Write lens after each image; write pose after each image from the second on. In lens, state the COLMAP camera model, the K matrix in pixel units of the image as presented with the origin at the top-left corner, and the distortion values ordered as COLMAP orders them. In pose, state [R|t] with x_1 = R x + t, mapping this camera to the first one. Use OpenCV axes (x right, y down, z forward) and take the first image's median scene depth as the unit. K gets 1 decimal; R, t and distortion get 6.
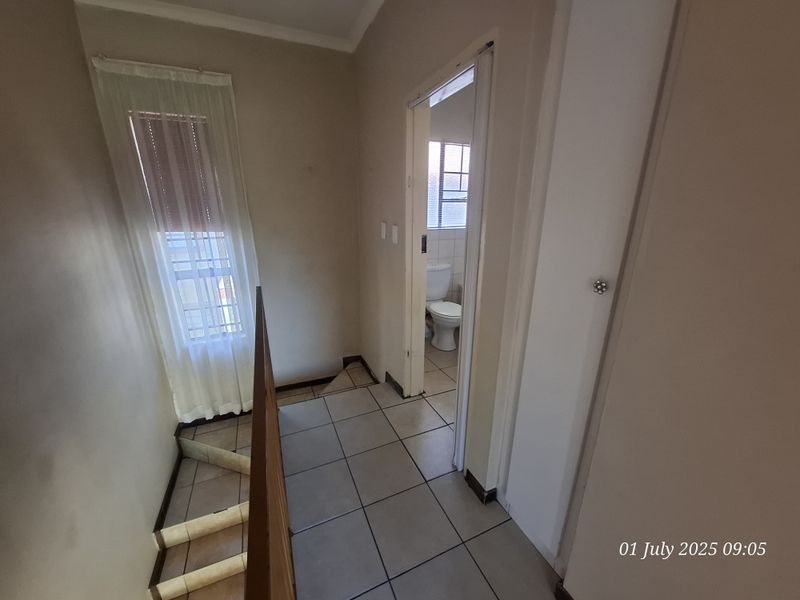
lens RADIAL K [[316.1, 0, 400.6], [0, 316.1, 303.8], [0, 0, 1]] dist [0.000733, 0.000000]
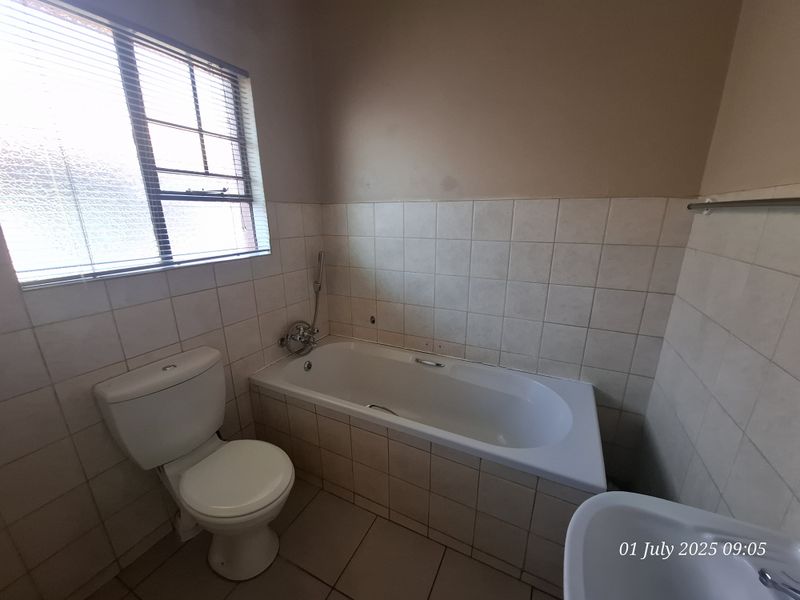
lens RADIAL K [[316.1, 0, 402.1], [0, 316.1, 301.0], [0, 0, 1]] dist [0.000733, 0.000000]
pose [[0.764989, -0.177246, 0.619173, 0.096066], [0.190072, 0.980696, 0.045902, -0.160396], [-0.615356, 0.082573, 0.783912, 0.521284]]
